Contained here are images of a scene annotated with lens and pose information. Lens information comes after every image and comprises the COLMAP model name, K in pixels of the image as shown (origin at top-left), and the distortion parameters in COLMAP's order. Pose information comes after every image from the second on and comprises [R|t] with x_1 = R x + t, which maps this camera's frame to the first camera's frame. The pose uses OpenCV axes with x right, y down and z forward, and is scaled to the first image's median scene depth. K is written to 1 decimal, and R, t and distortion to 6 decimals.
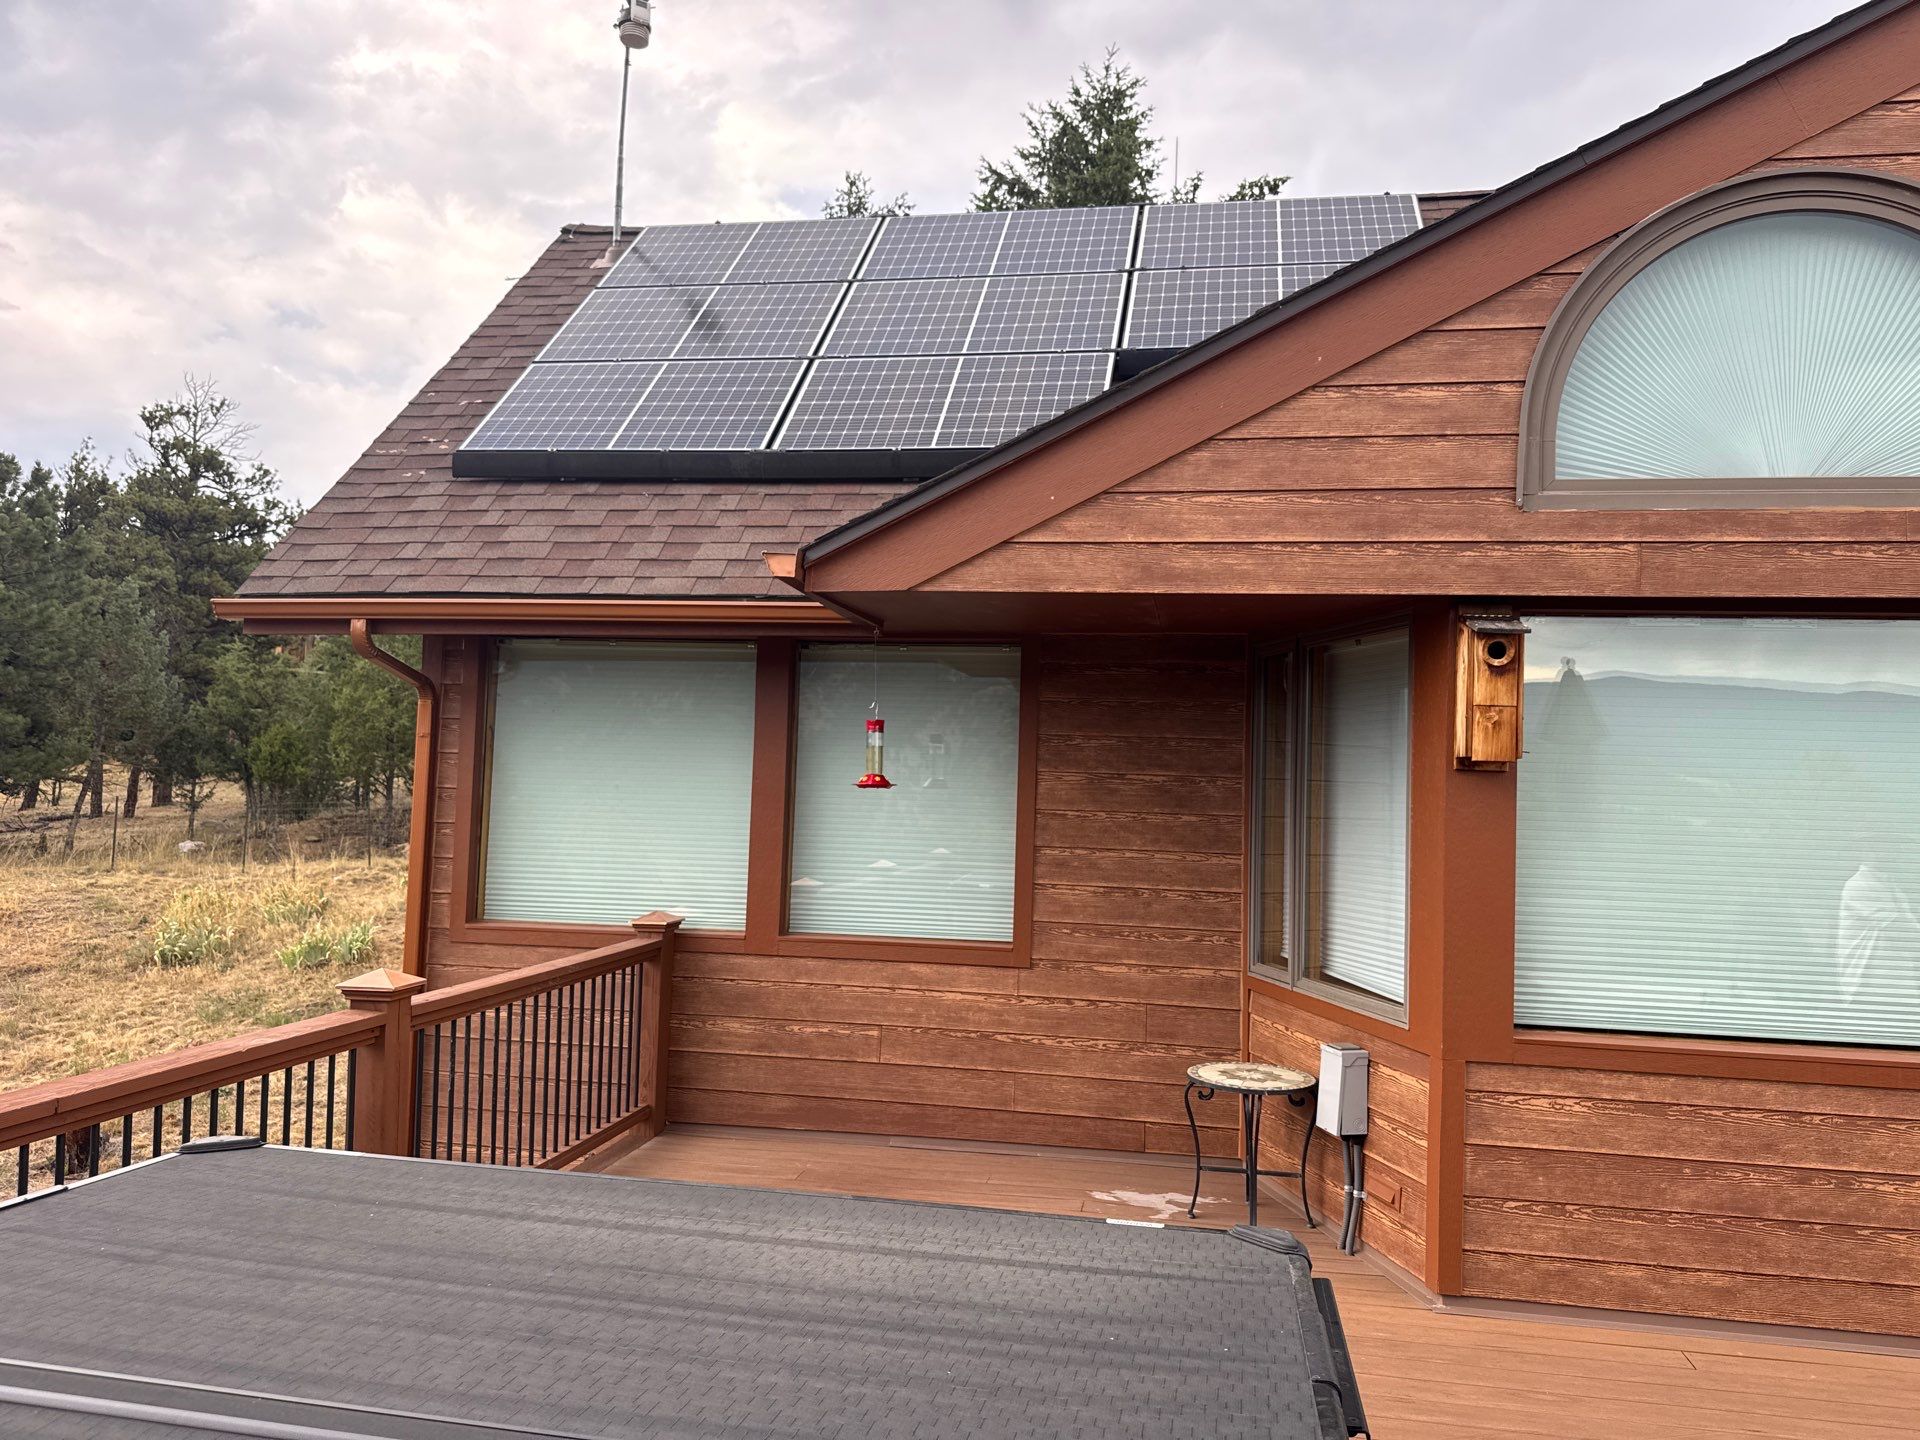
lens RADIAL K [[1334.5, 0, 971.8], [0, 1334.5, 732.5], [0, 0, 1]] dist [0.064798, -0.088253]
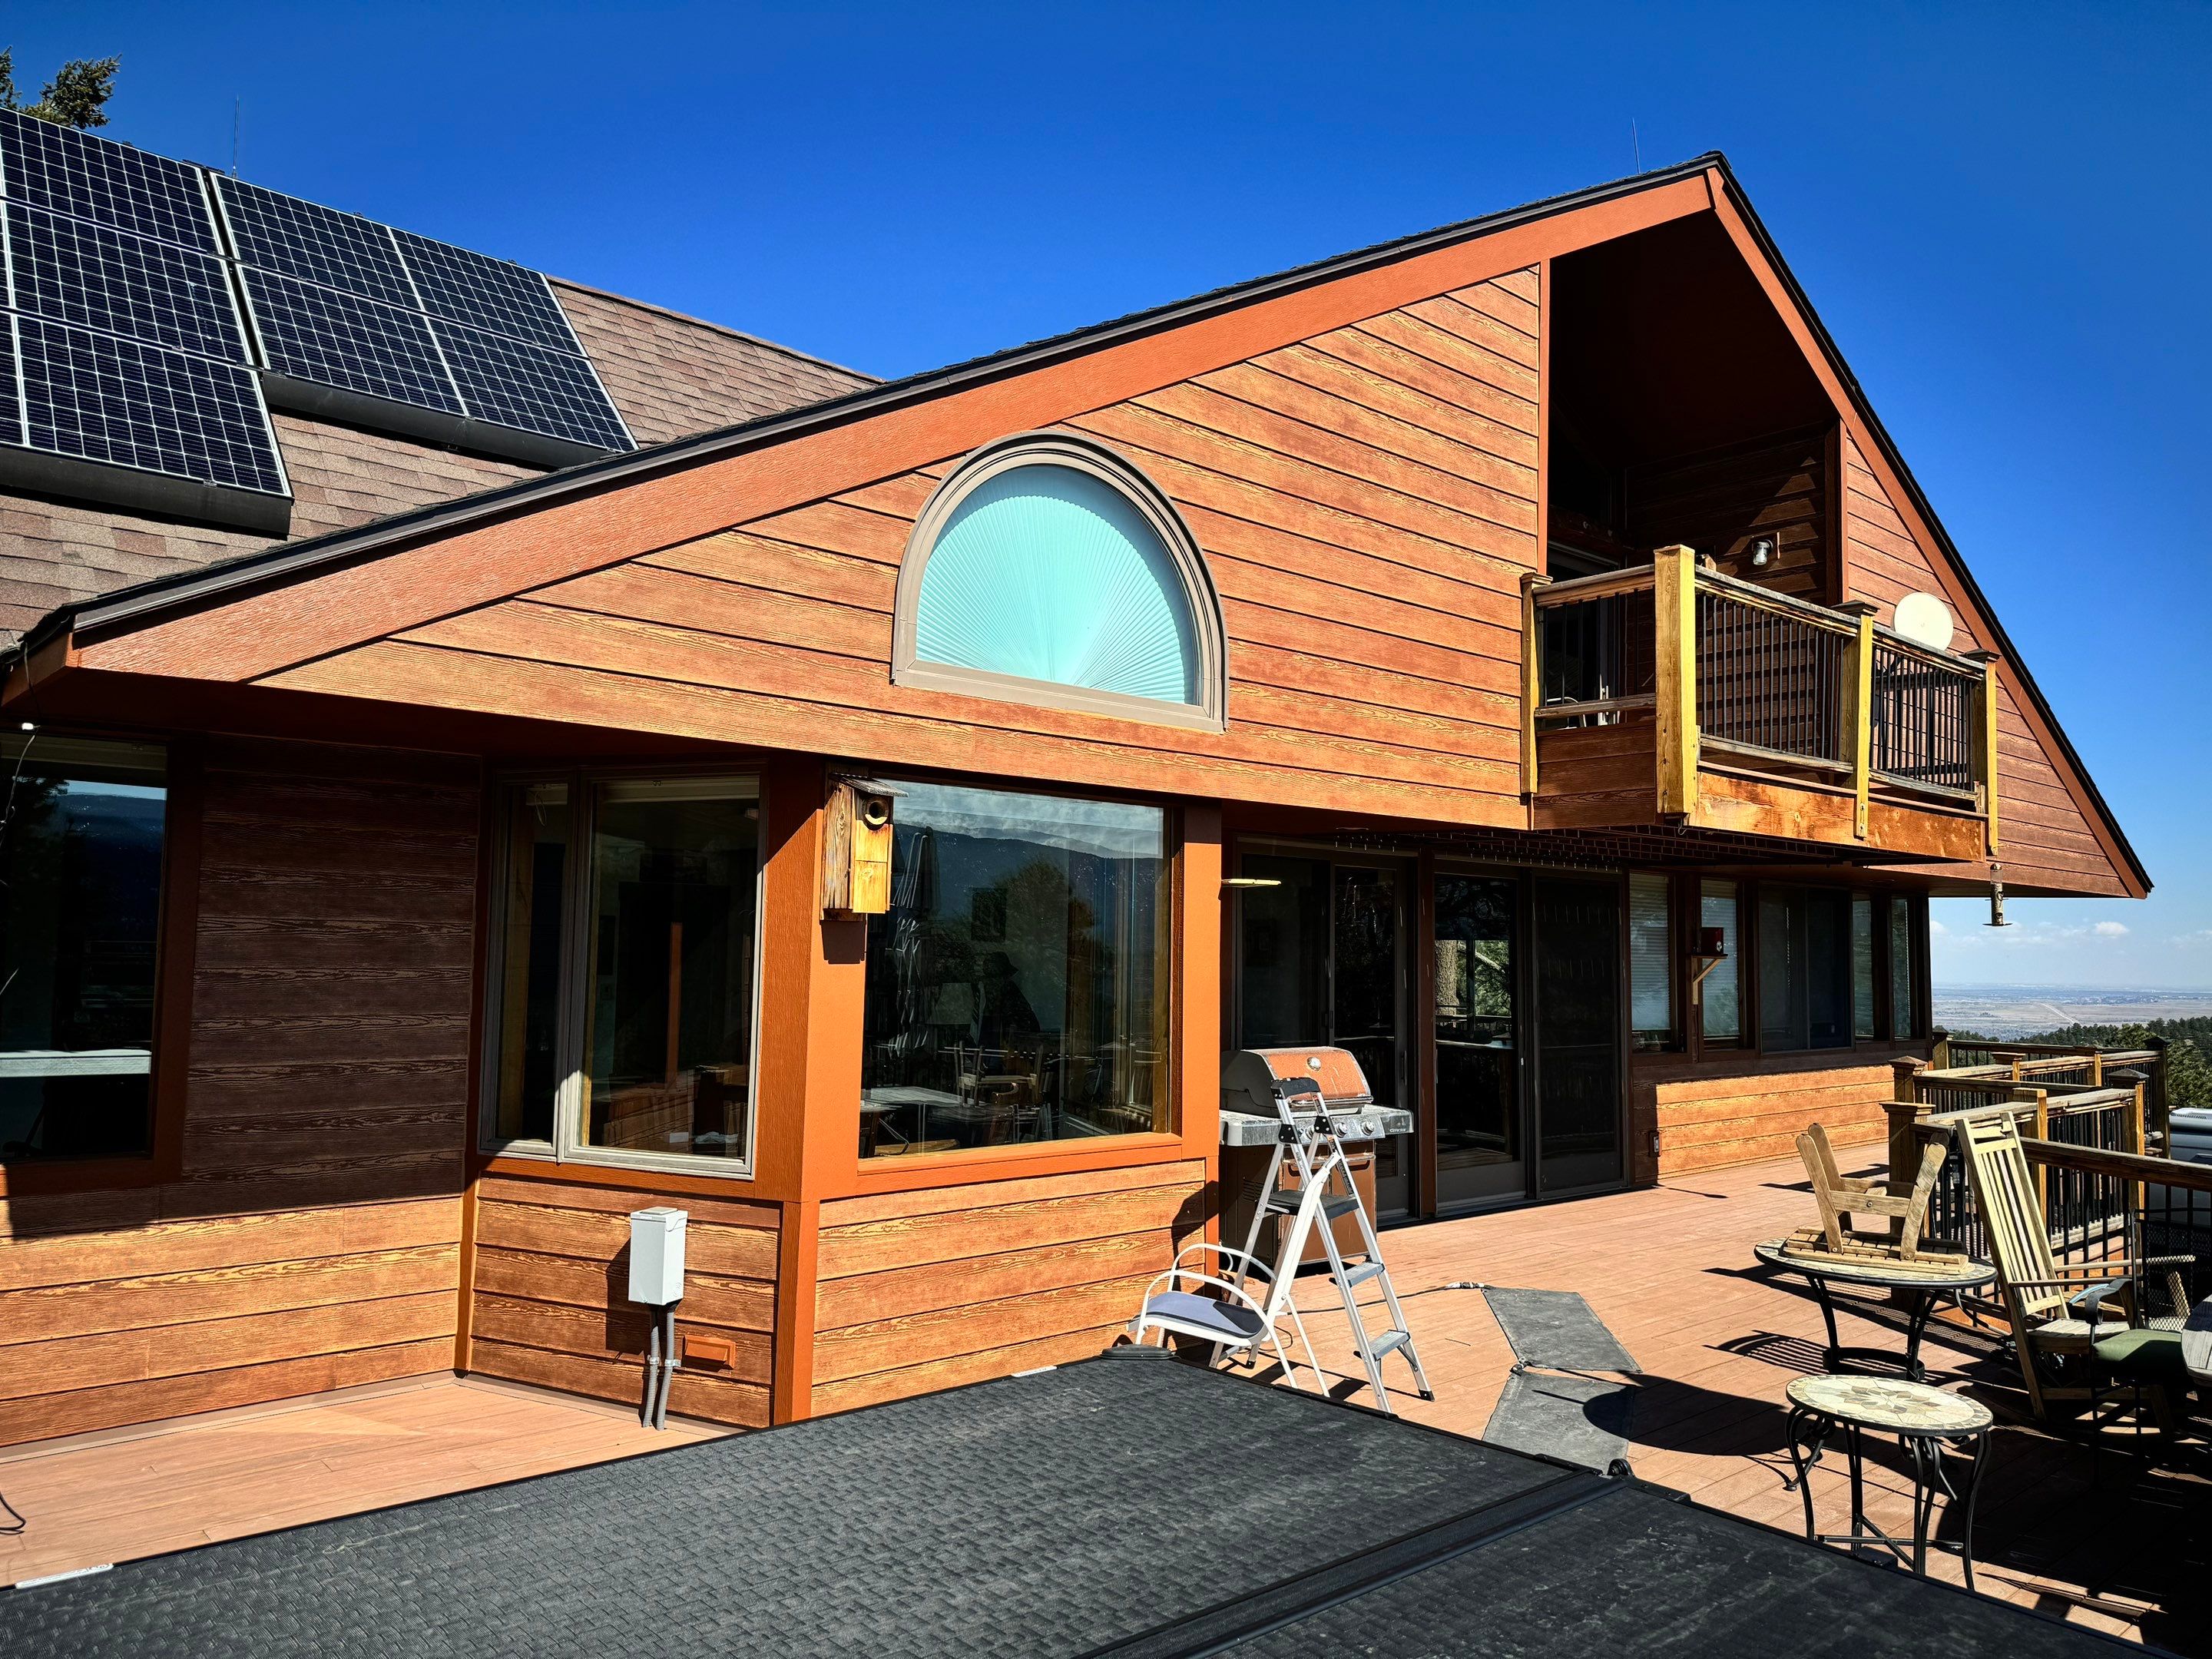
lens RADIAL K [[1537.4, 0, 1106.4], [0, 1537.4, 838.8], [0, 0, 1]] dist [0.064798, -0.088253]
pose [[0.622550, 0.037301, 0.781690, -0.435464], [-0.032031, 0.999241, -0.022172, -0.016298], [-0.781924, -0.011235, 0.623273, 0.084443]]
